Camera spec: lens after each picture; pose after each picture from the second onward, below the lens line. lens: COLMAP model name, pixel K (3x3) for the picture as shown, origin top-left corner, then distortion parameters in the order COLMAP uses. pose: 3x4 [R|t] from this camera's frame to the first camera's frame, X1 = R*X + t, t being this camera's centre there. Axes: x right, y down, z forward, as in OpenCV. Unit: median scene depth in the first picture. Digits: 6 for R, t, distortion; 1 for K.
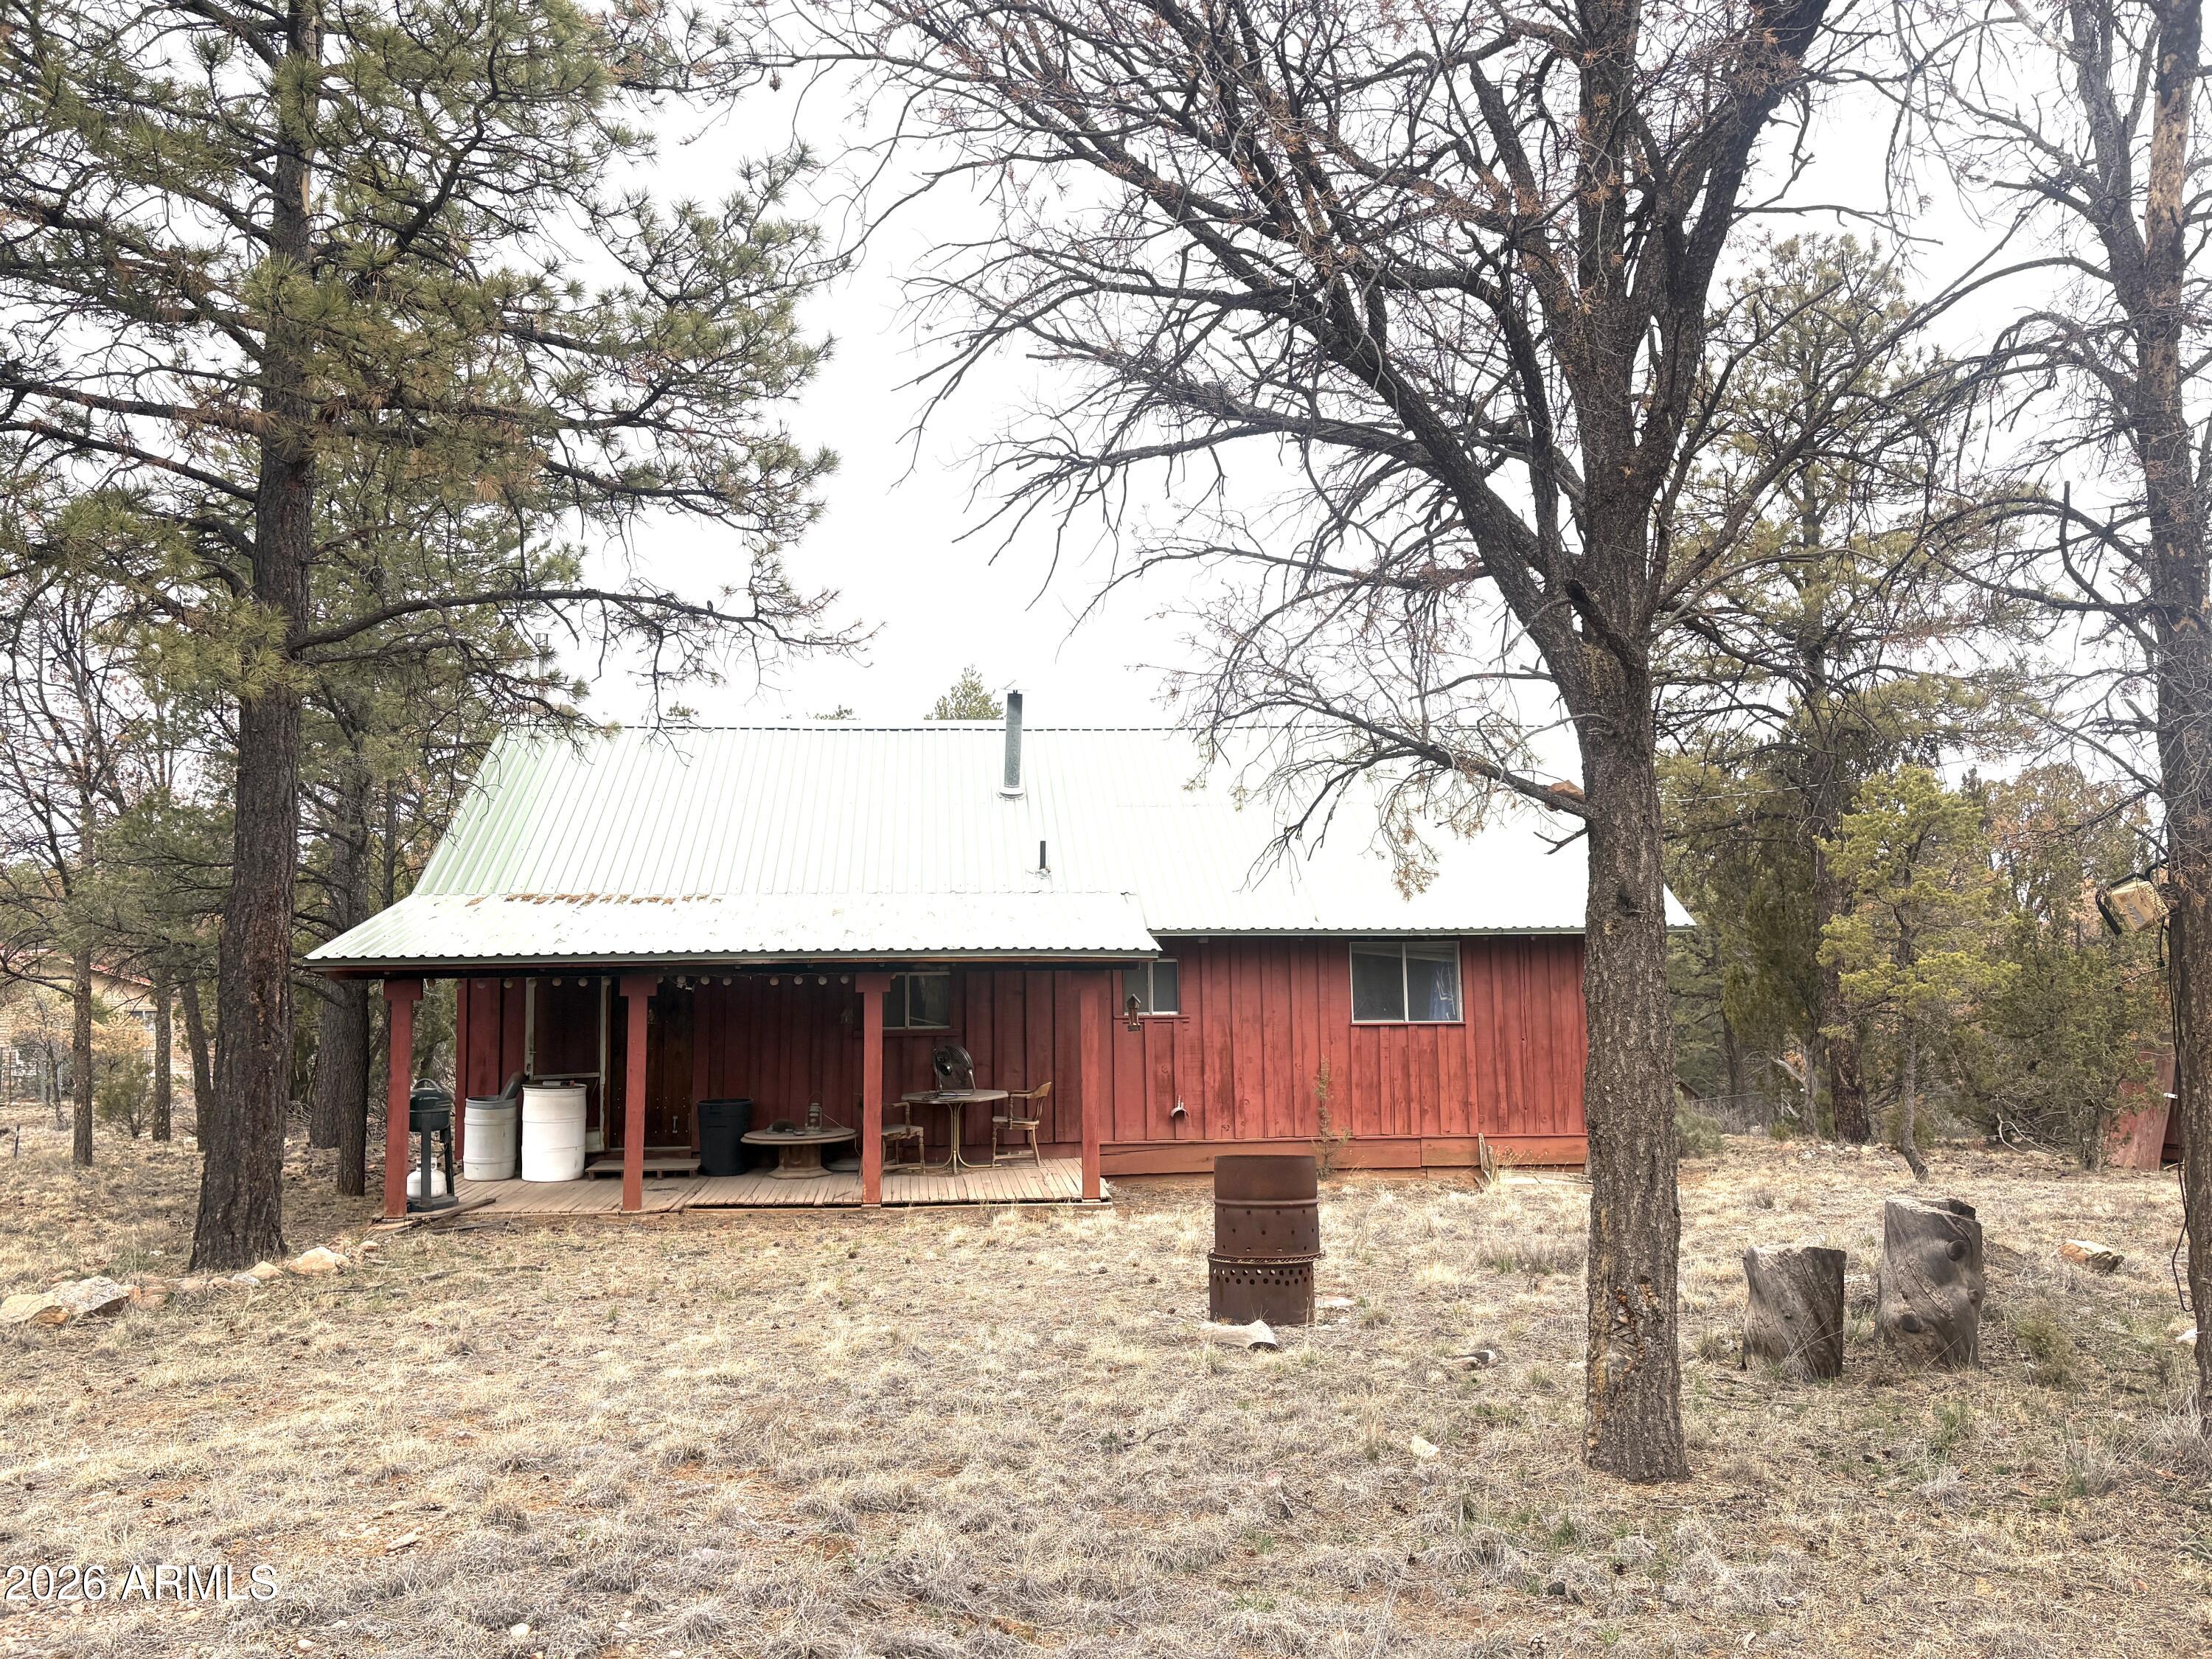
lens RADIAL K [[1684.3, 0, 1106.0], [0, 1684.3, 829.5], [0, 0, 1]] dist [0.028815, -0.002944]
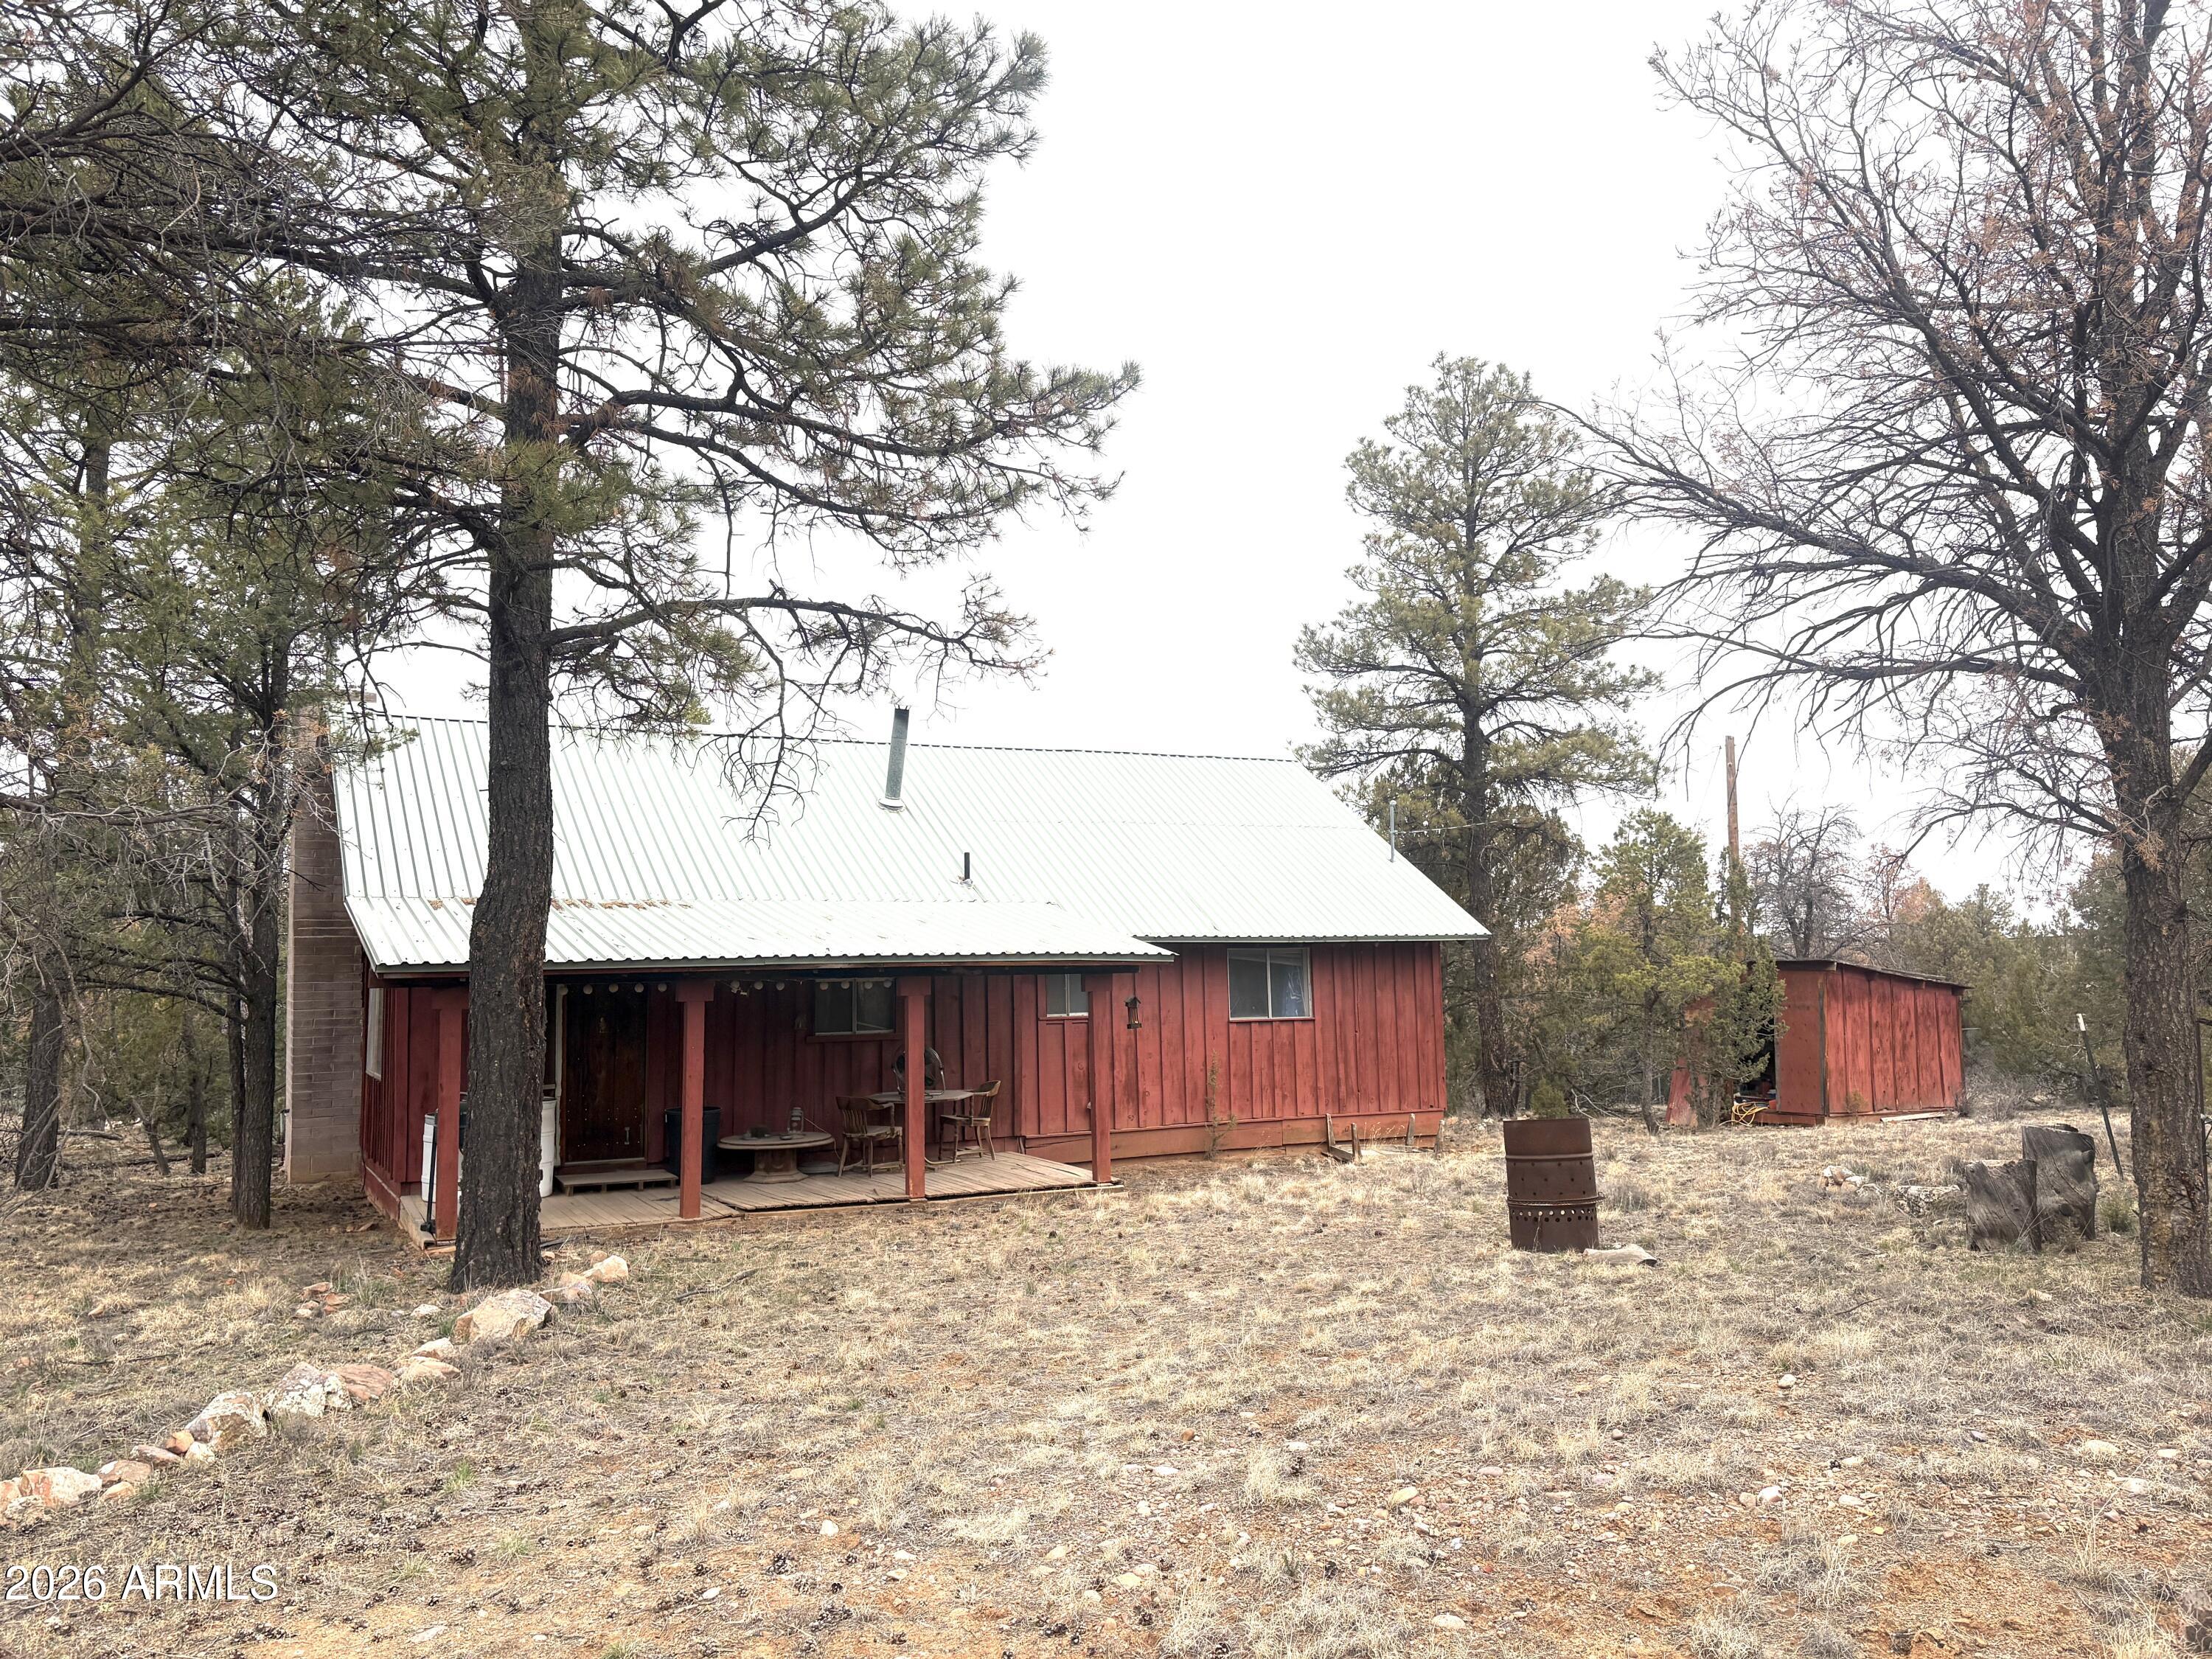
lens RADIAL K [[1669.3, 0, 1106.0], [0, 1669.3, 829.5], [0, 0, 1]] dist [0.005653, -0.000293]
pose [[0.923594, 0.026898, 0.382426, -0.362920], [-0.023857, 0.999635, -0.012691, 0.003637], [-0.382628, 0.002598, 0.923899, 0.001565]]
